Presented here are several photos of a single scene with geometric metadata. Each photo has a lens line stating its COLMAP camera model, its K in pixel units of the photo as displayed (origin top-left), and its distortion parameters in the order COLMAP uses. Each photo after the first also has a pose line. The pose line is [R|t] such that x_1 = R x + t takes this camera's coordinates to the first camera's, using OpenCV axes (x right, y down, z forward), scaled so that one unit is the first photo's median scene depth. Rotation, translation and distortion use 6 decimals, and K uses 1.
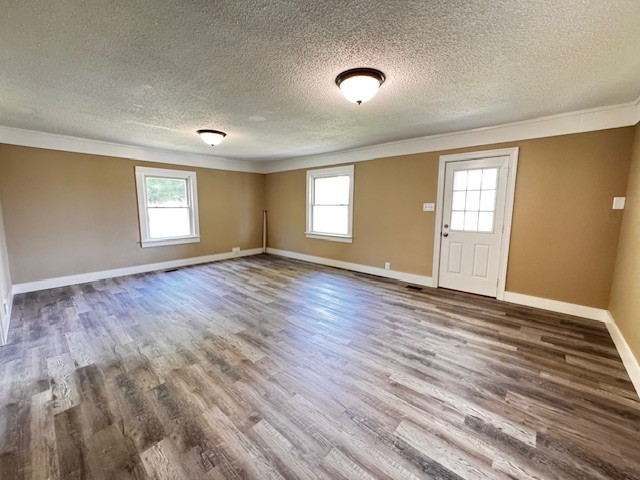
lens RADIAL K [[254.7, 0, 319.8], [0, 254.7, 239.6], [0, 0, 1]] dist [-0.002970, 0.000645]
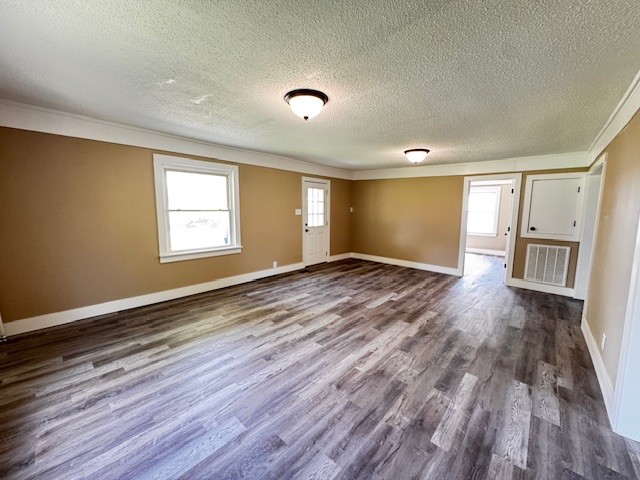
lens RADIAL K [[254.7, 0, 319.7], [0, 254.7, 239.2], [0, 0, 1]] dist [-0.002970, 0.000645]
pose [[0.009509, -0.121900, 0.992497, -1.116684], [0.124228, 0.984997, 0.119788, -0.156645], [-0.992208, 0.122157, 0.024510, 1.027458]]
